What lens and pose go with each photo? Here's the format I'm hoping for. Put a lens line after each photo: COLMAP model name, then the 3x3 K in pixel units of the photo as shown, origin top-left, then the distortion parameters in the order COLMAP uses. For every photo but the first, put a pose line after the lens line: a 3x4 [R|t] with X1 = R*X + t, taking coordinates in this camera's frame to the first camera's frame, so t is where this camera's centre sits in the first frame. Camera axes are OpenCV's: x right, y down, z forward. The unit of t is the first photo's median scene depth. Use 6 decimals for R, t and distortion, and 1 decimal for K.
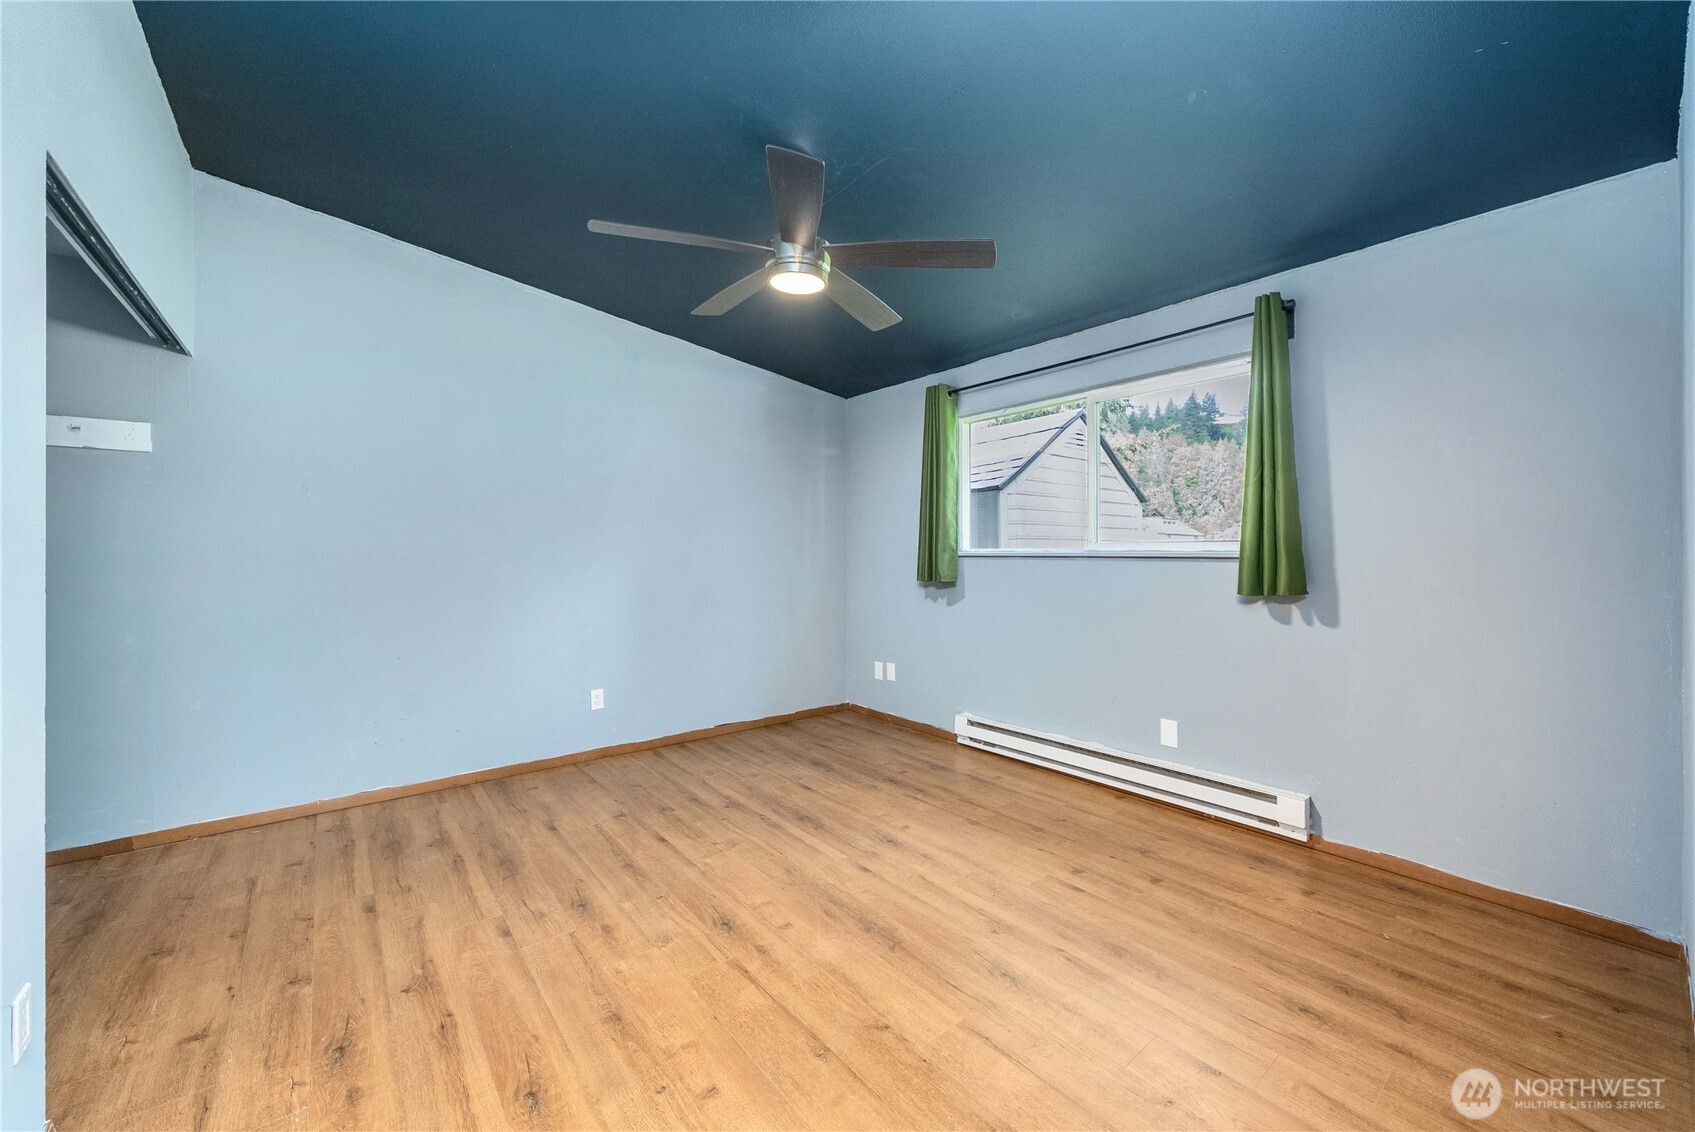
lens RADIAL K [[643.7, 0, 845.4], [0, 643.7, 555.2], [0, 0, 1]] dist [-0.000634, -0.000151]
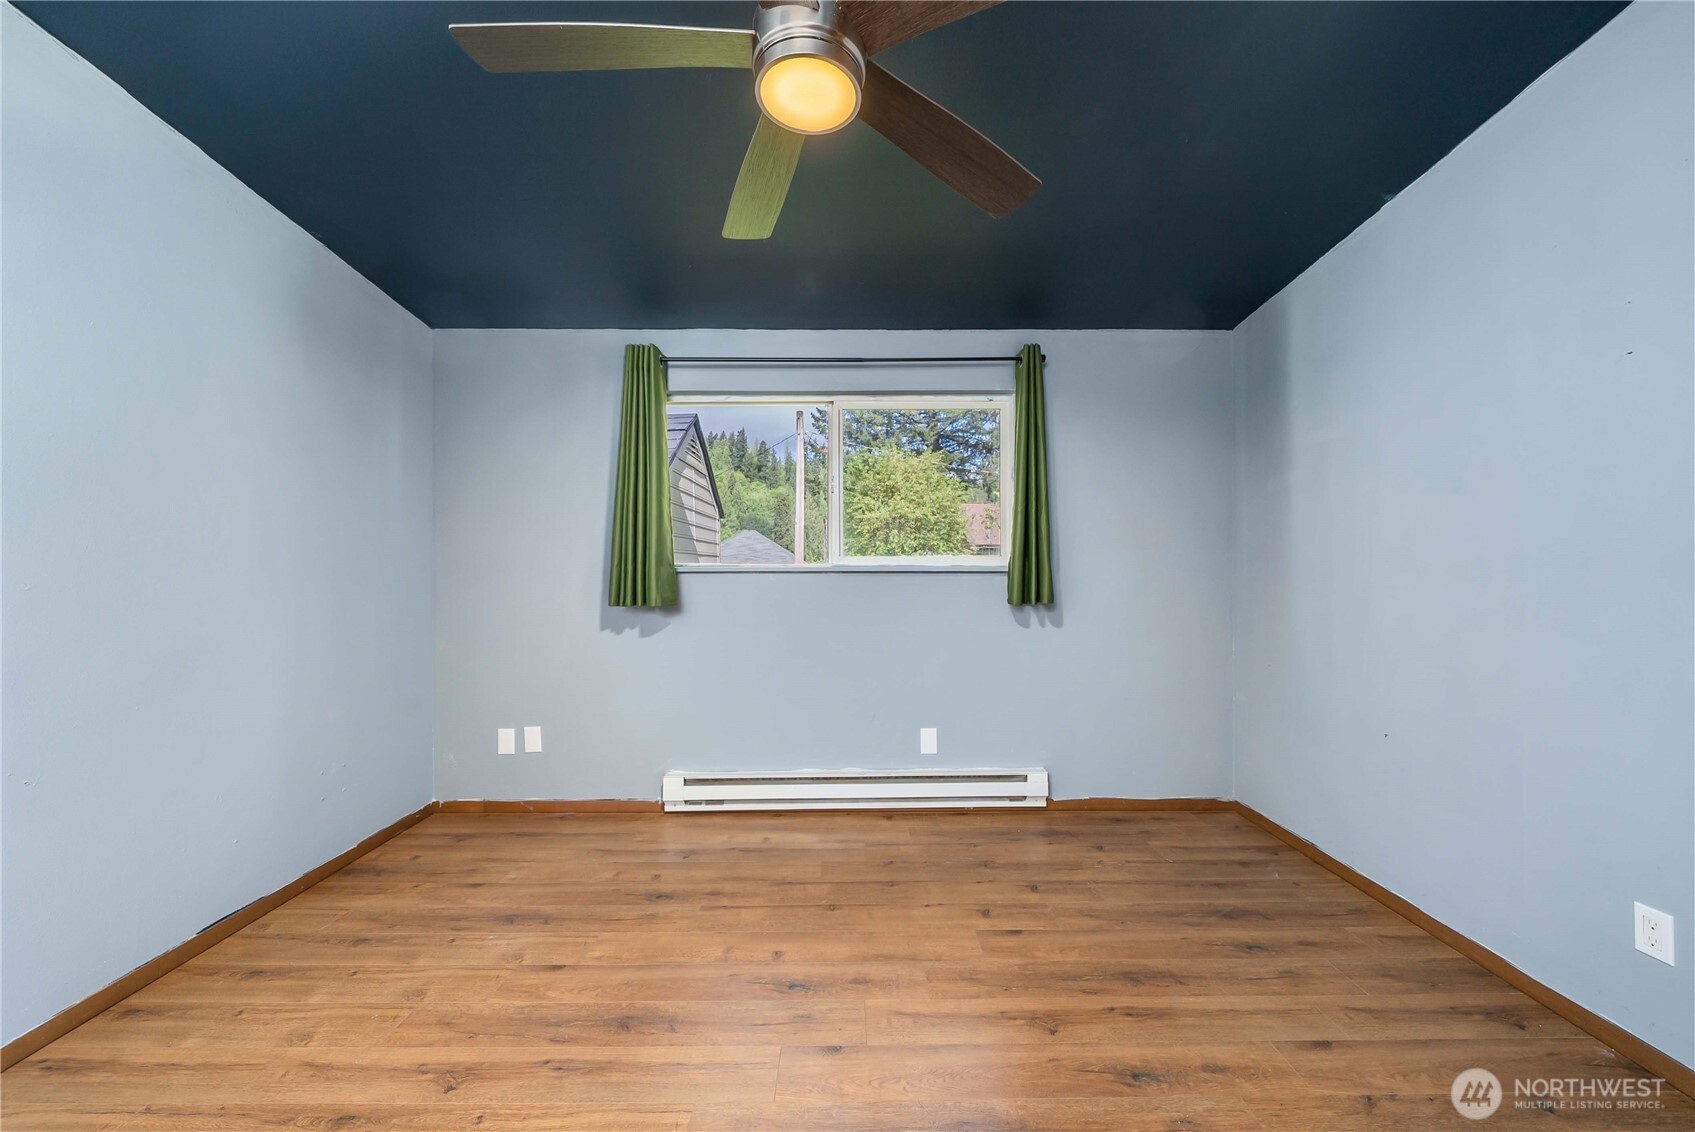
lens RADIAL K [[624.6, 0, 847.5], [0, 624.6, 566.0], [0, 0, 1]] dist [-0.002650, -0.000269]
pose [[0.625422, 0.001265, 0.780286, -0.416411], [0.004414, 0.999977, -0.005159, -0.001515], [-0.780274, 0.006671, 0.625402, 0.534396]]
